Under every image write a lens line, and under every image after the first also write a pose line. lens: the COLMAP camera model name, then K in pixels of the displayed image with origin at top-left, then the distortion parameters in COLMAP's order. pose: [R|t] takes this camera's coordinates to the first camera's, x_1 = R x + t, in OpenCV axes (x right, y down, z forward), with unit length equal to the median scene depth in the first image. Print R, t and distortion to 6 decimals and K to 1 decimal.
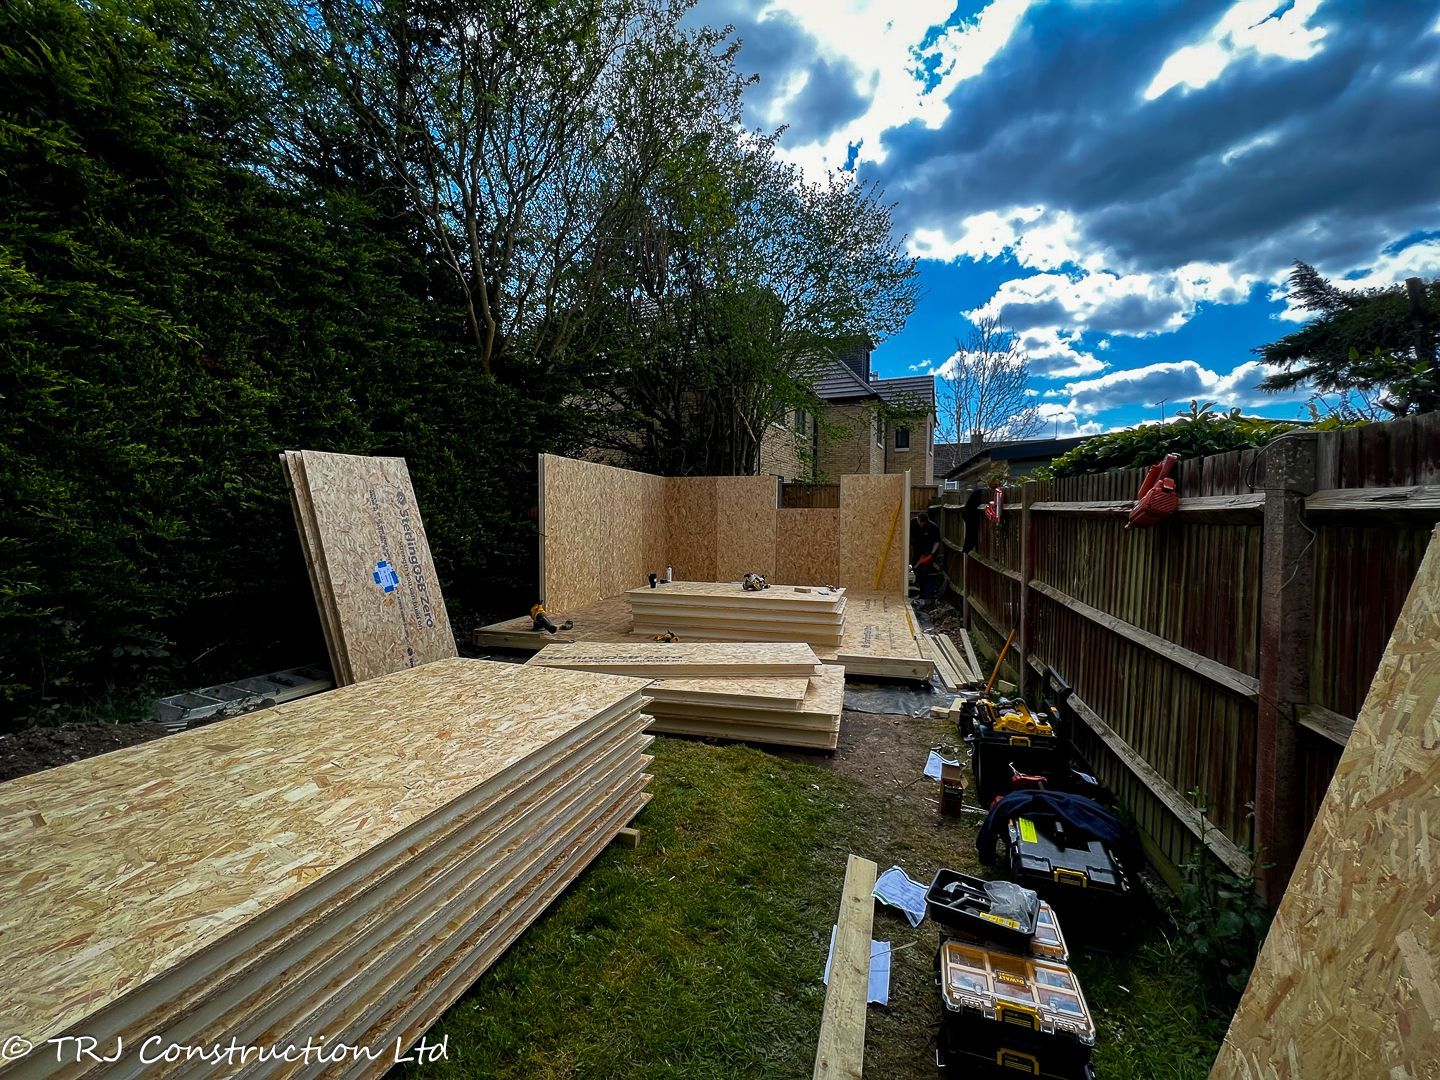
lens RADIAL K [[577.1, 0, 726.5], [0, 577.1, 541.3], [0, 0, 1]] dist [-0.003237, -0.000002]
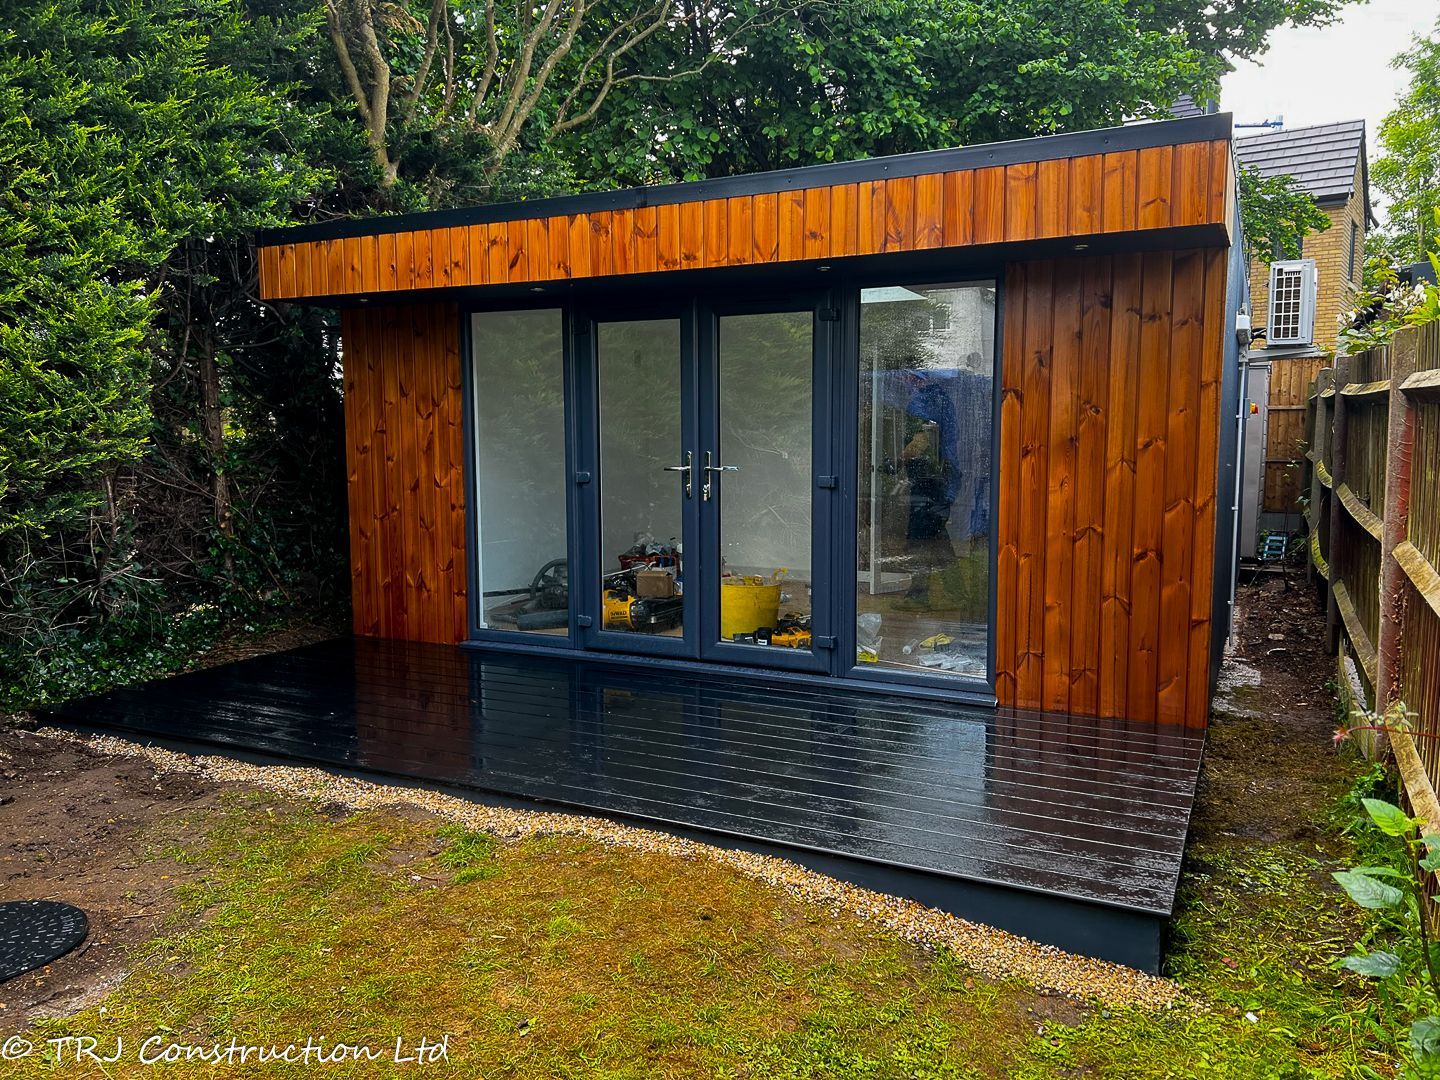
lens RADIAL K [[1084.3, 0, 732.4], [0, 1084.3, 540.8], [0, 0, 1]] dist [0.057509, -0.061617]
pose [[0.980815, 0.011286, -0.194616, 0.071807], [0.000080, 0.998299, 0.058297, 0.005830], [0.194943, -0.057194, 0.979146, 0.013759]]
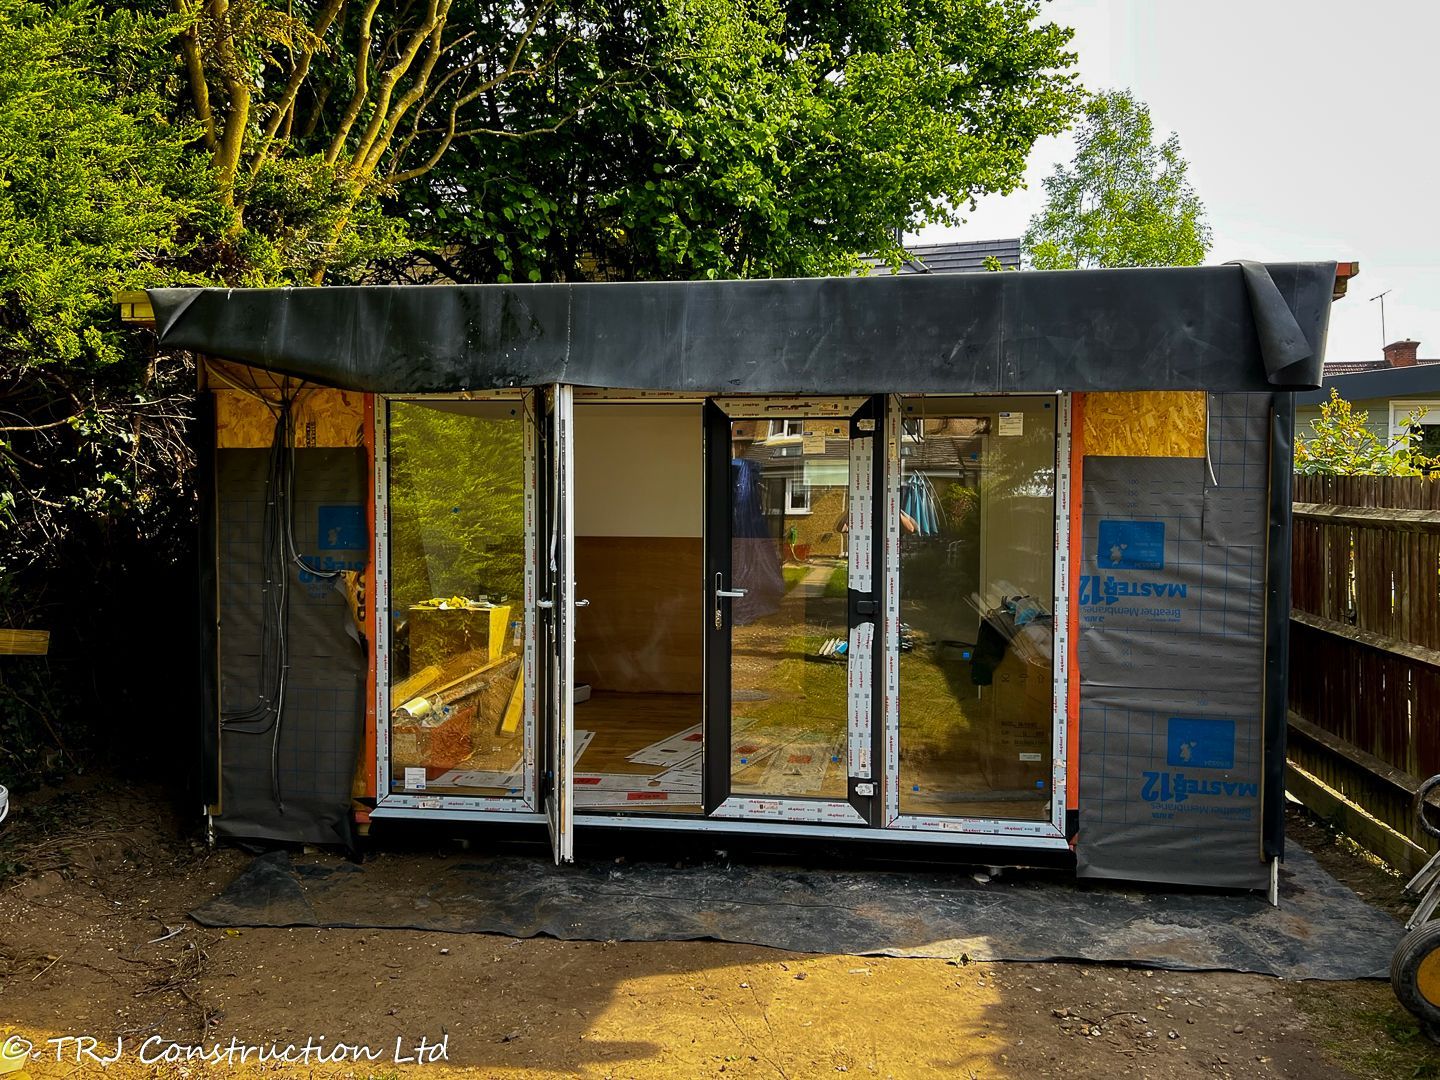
lens RADIAL K [[1084.3, 0, 717.3], [0, 1084.3, 541.5], [0, 0, 1]] dist [0.057509, -0.061617]
pose [[0.991784, -0.006183, 0.127772, -0.097007], [0.006100, 0.999981, 0.001034, -0.020155], [-0.127776, -0.000246, 0.991803, 0.075501]]
